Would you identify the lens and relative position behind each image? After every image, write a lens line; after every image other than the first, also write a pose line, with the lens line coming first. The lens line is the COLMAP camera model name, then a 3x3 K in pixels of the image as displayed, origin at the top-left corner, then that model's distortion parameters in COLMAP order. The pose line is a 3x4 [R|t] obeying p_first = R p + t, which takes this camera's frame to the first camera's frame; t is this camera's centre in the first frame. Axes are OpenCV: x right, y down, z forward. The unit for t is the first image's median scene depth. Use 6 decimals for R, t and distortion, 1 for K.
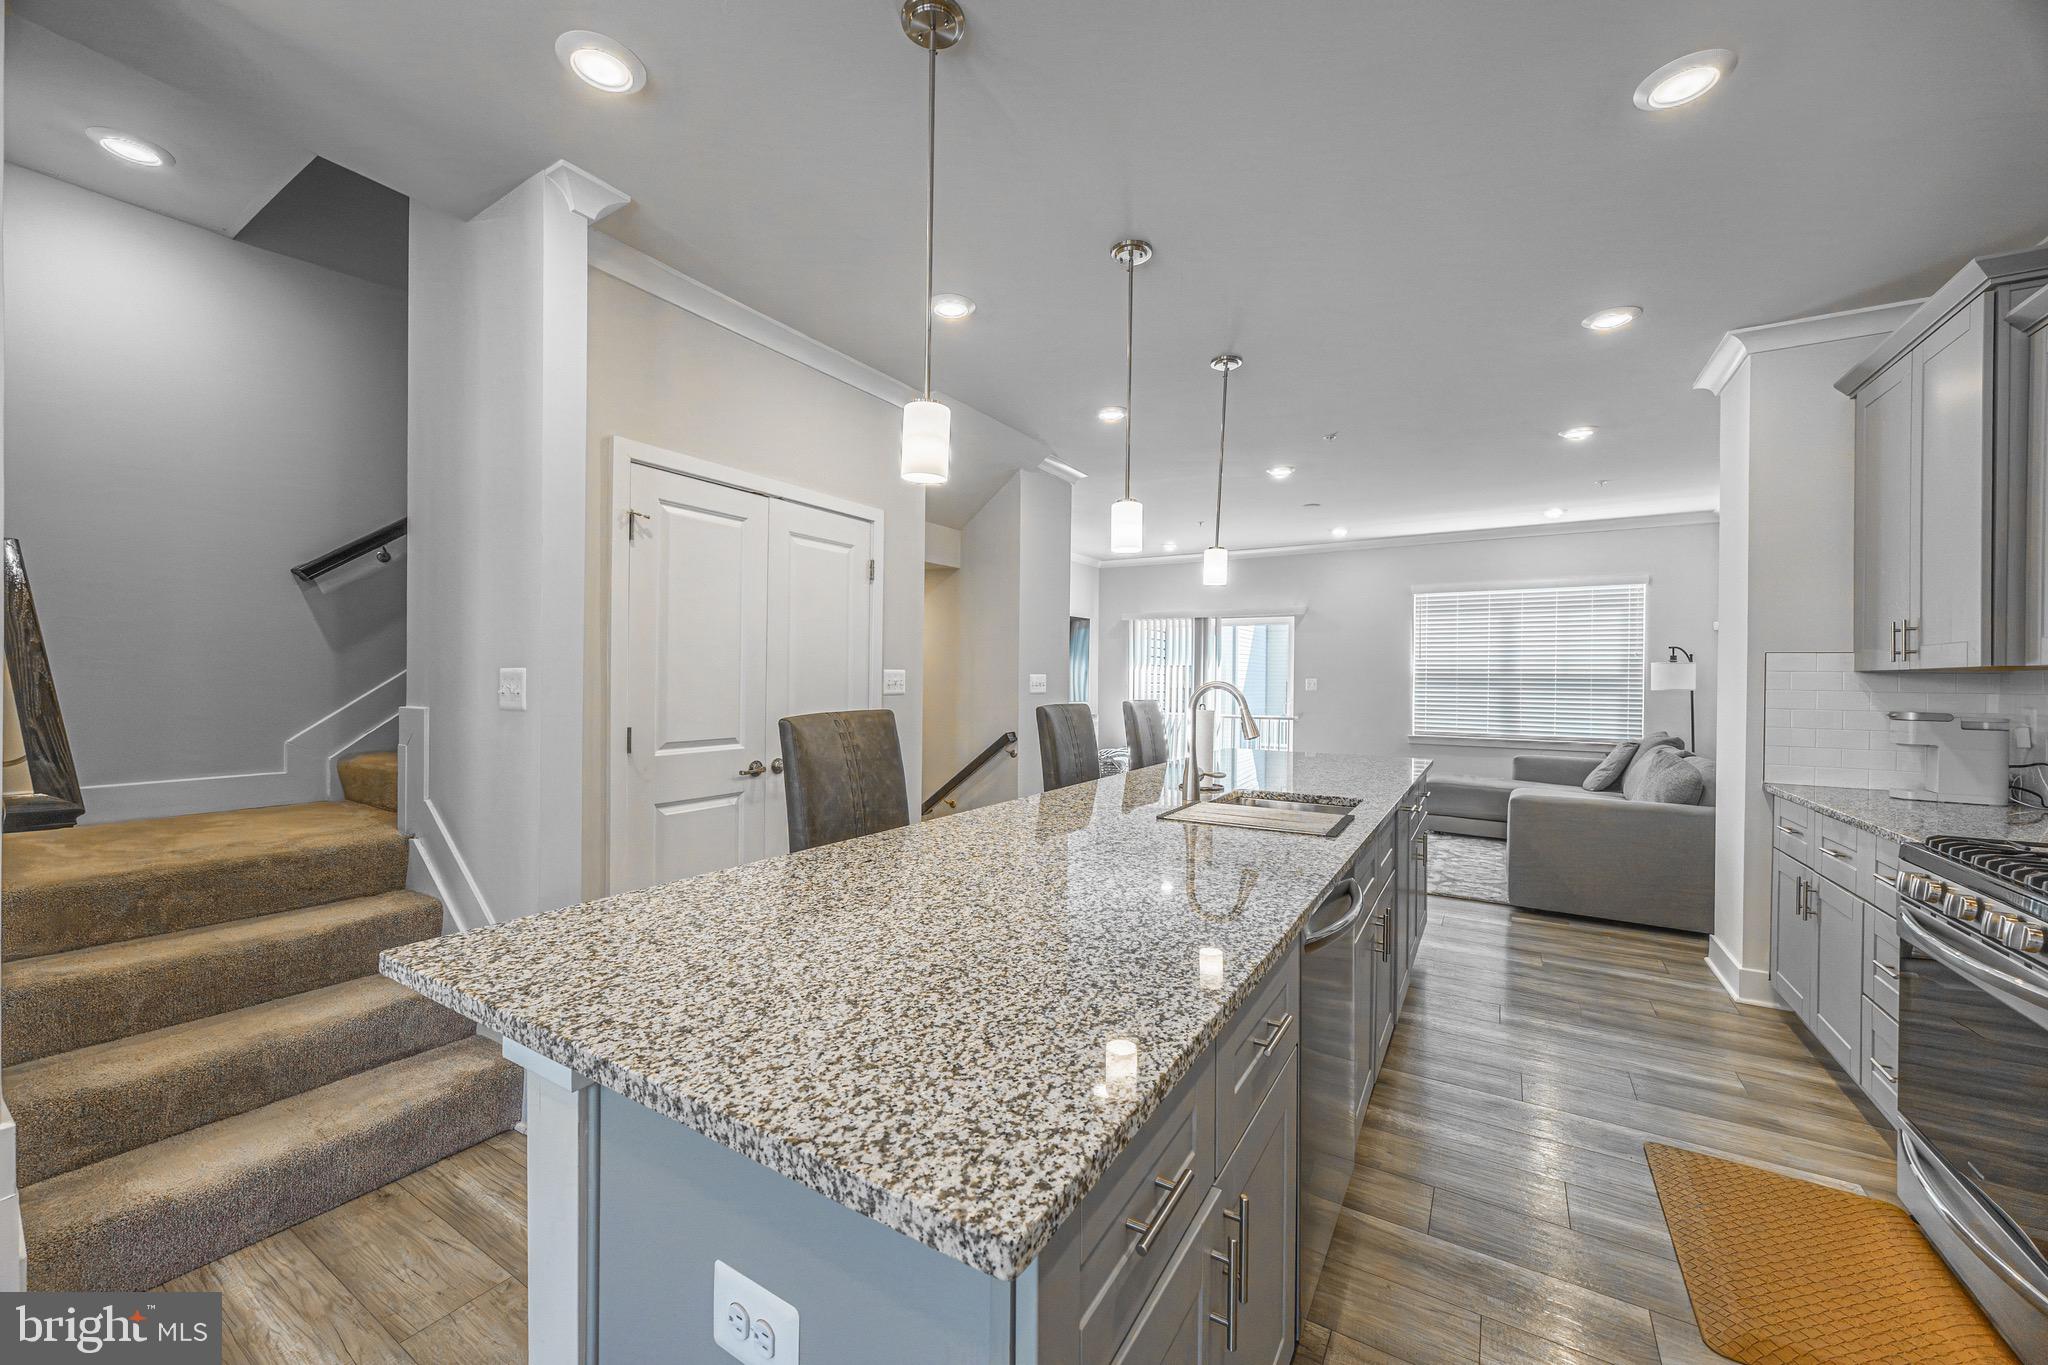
lens RADIAL K [[786.4, 0, 1014.6], [0, 786.4, 680.8], [0, 0, 1]] dist [-0.003014, 0.000229]
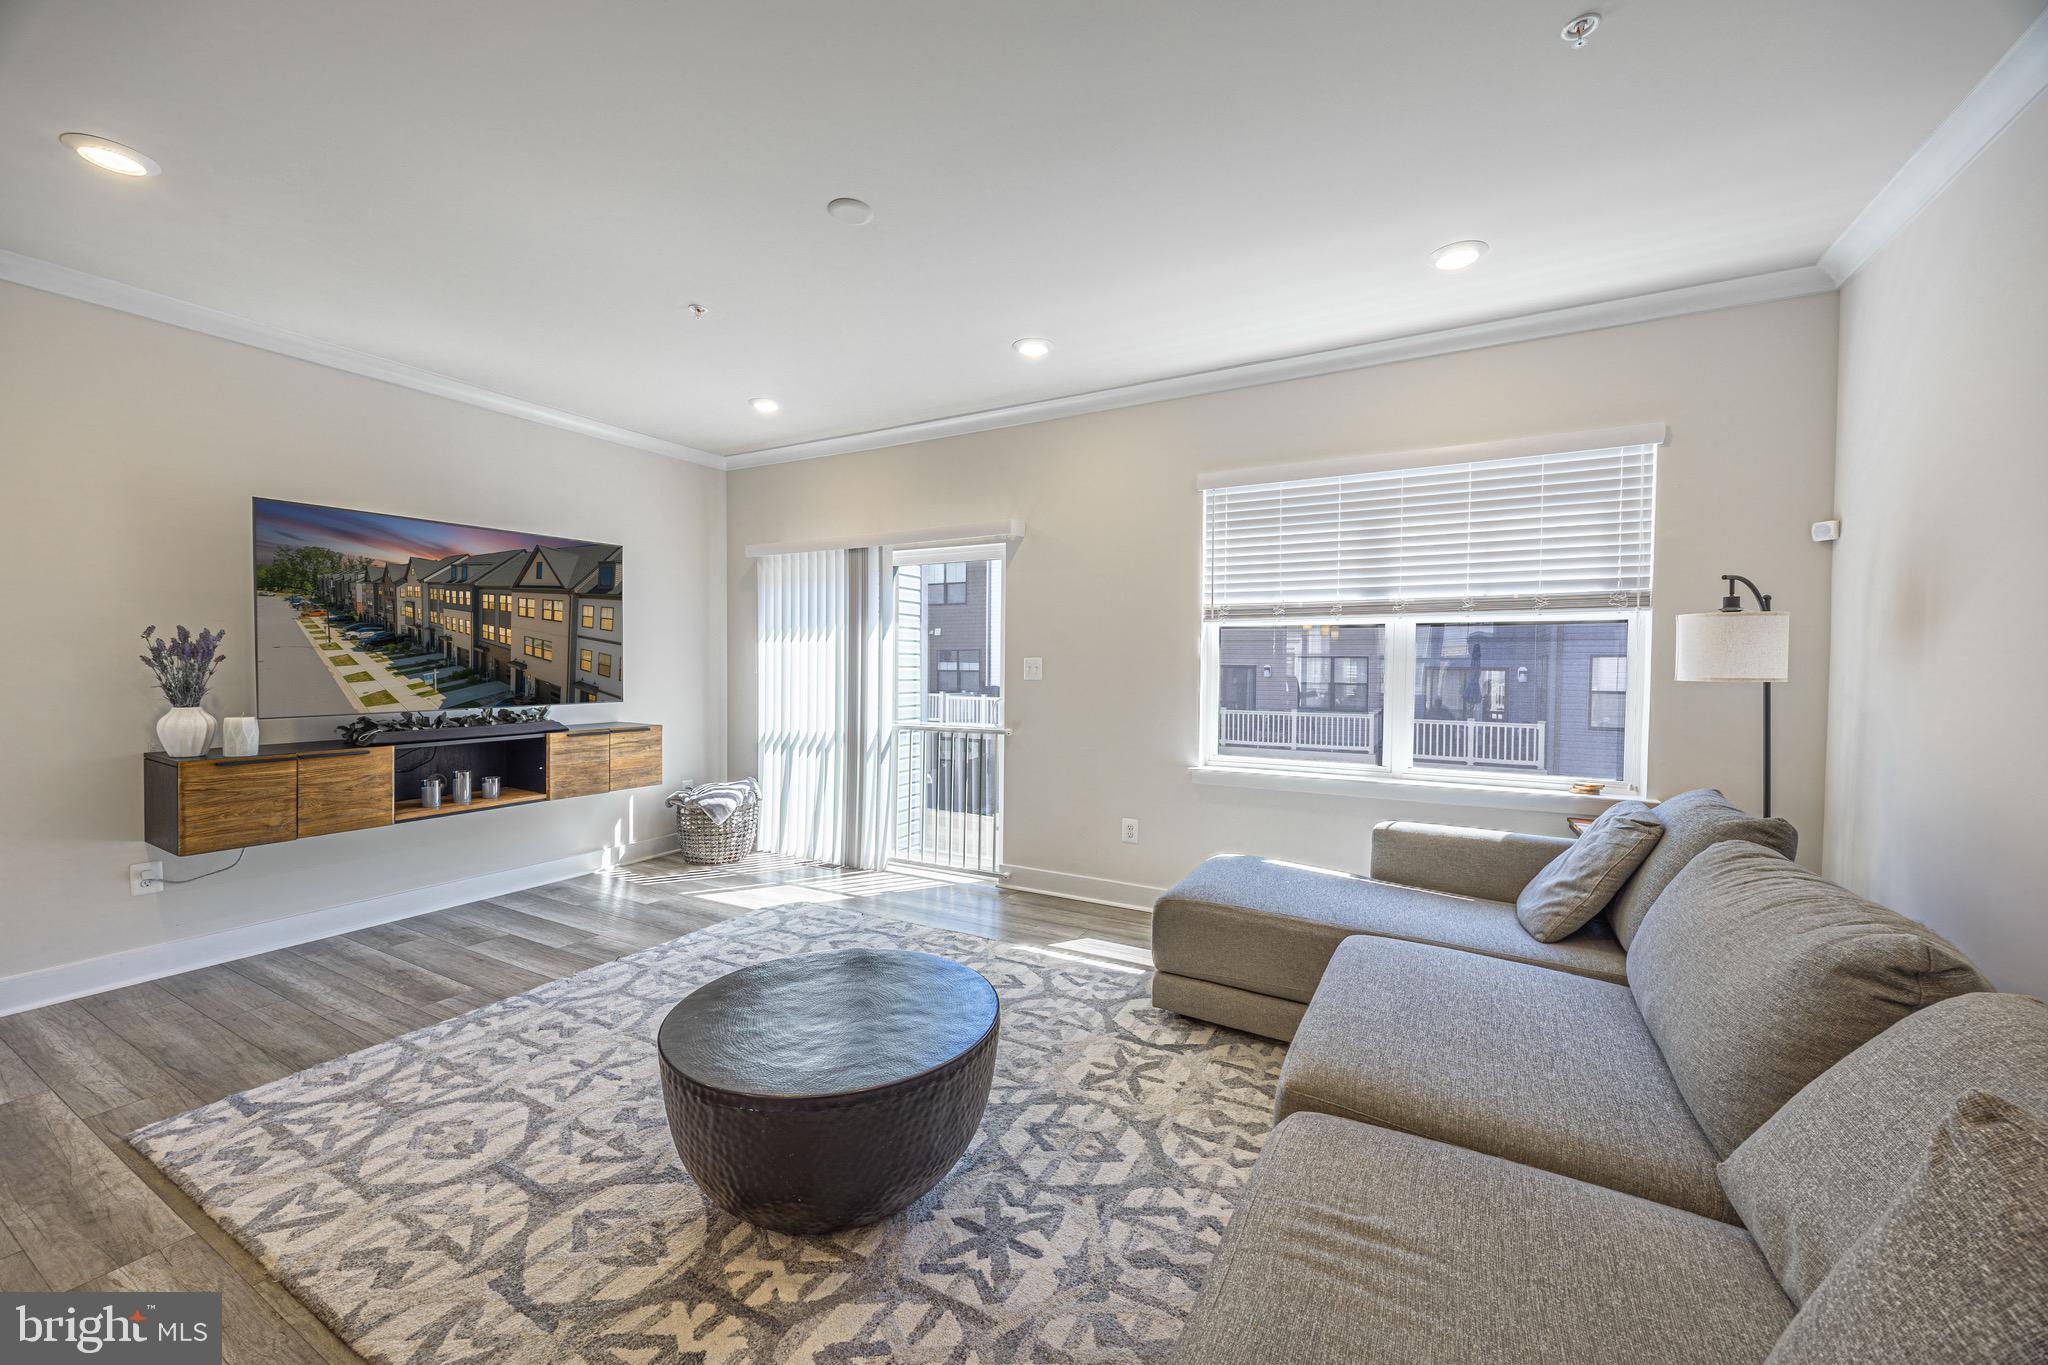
lens RADIAL K [[786.4, 0, 1022.8], [0, 786.4, 687.4], [0, 0, 1]] dist [-0.003014, 0.000229]
pose [[0.998315, -0.005727, 0.057751, 0.862323], [0.004072, 0.999579, 0.028729, 0.004892], [-0.057891, -0.028446, 0.997918, 1.184507]]
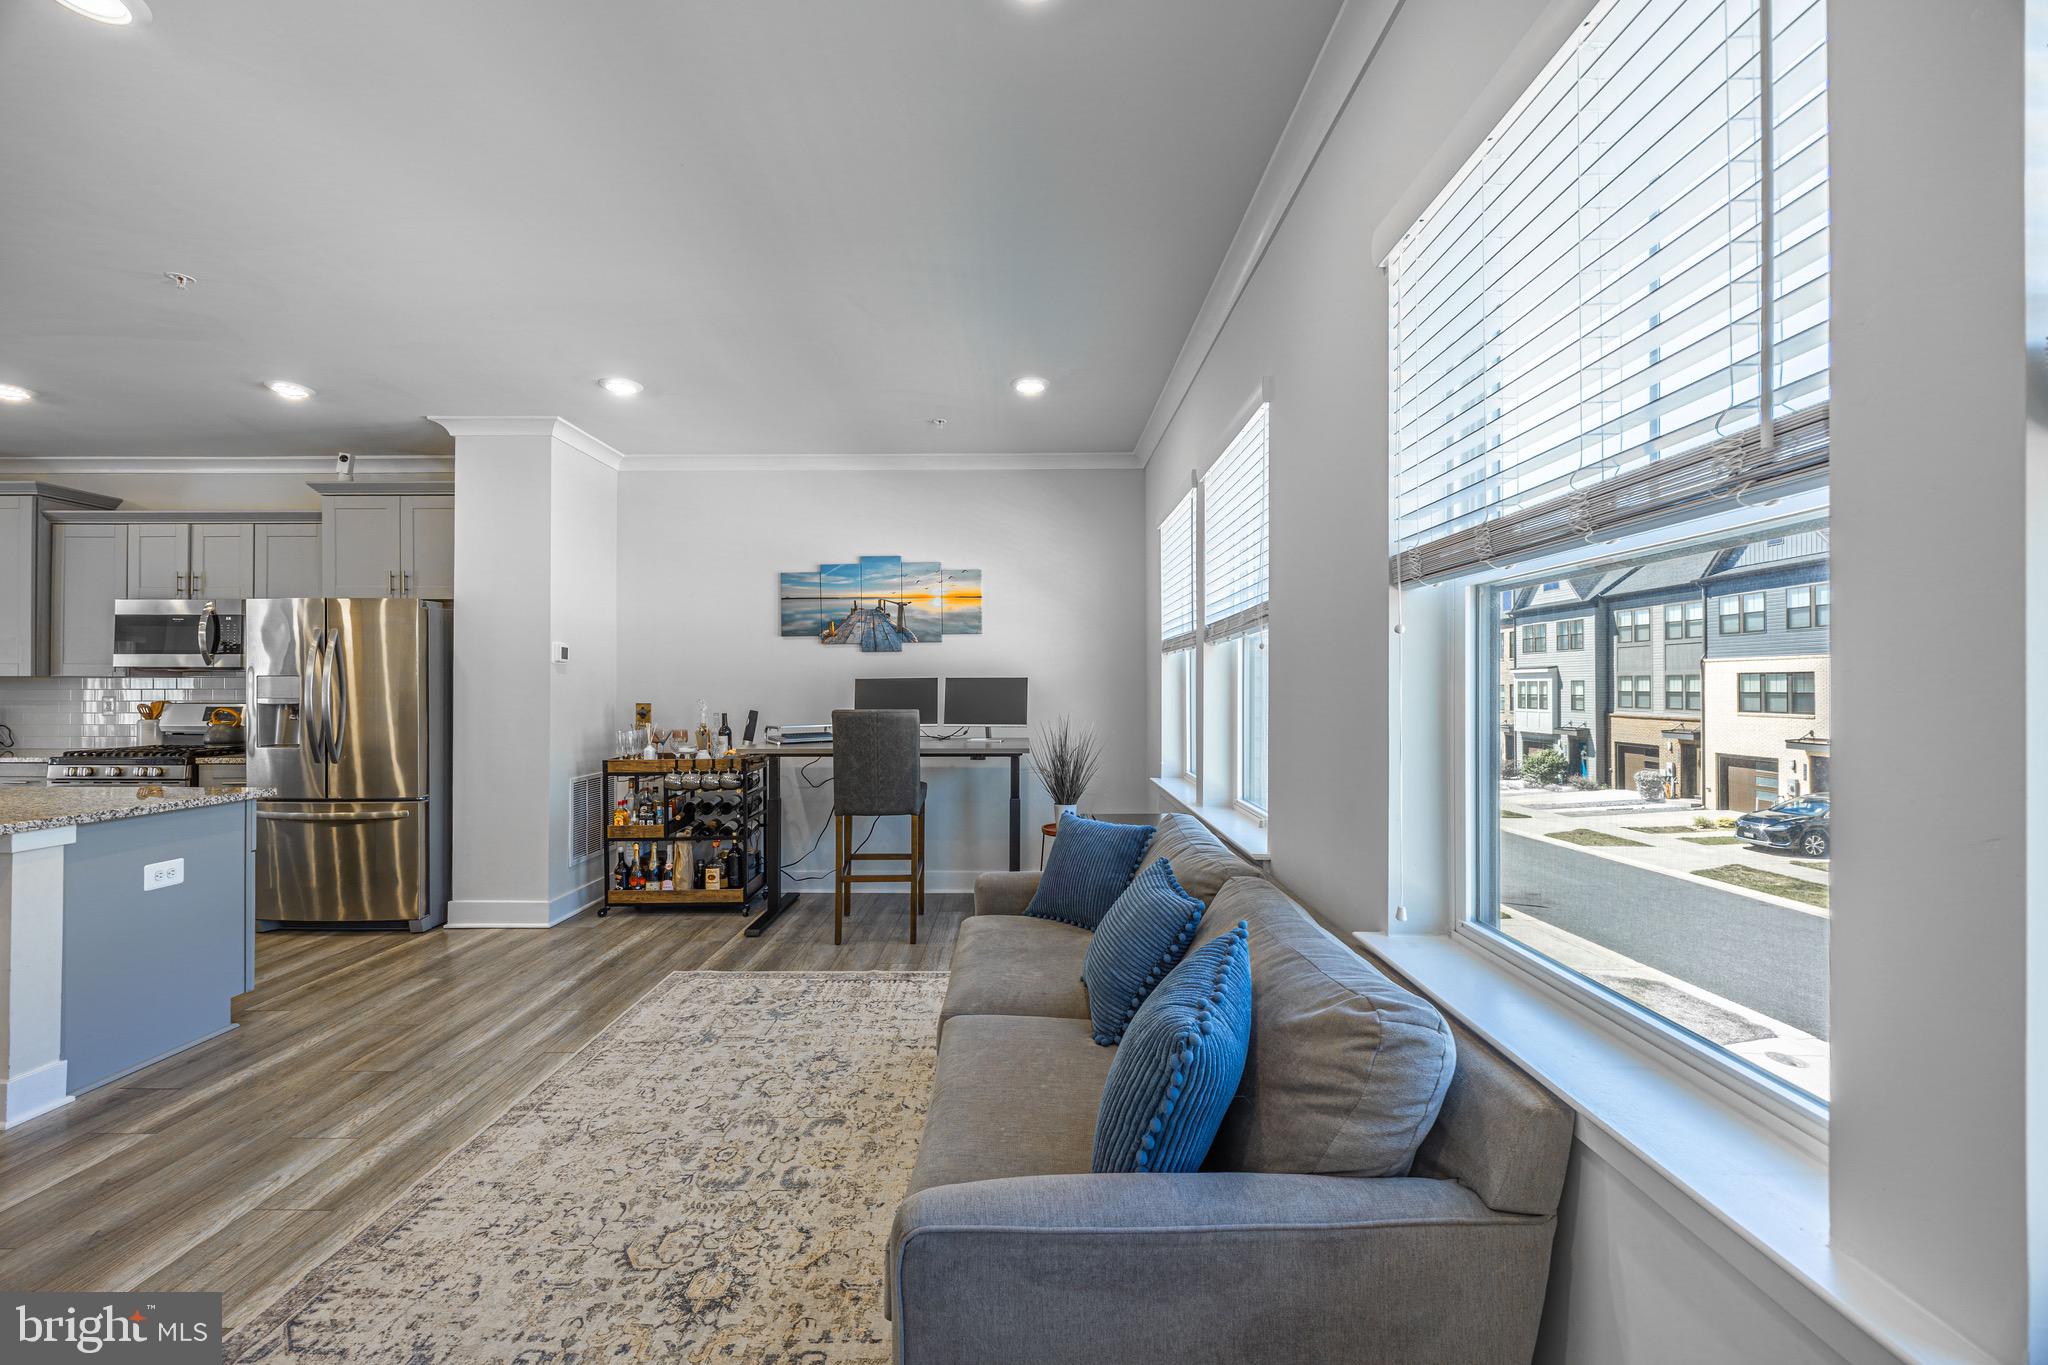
lens RADIAL K [[786.4, 0, 1005.2], [0, 786.4, 677.8], [0, 0, 1]] dist [-0.003014, 0.000229]
pose [[-0.515729, 0.003128, 0.856746, -1.269841], [-0.002473, 0.999984, -0.005139, -0.008728], [-0.856748, -0.004770, -0.515713, -0.095849]]
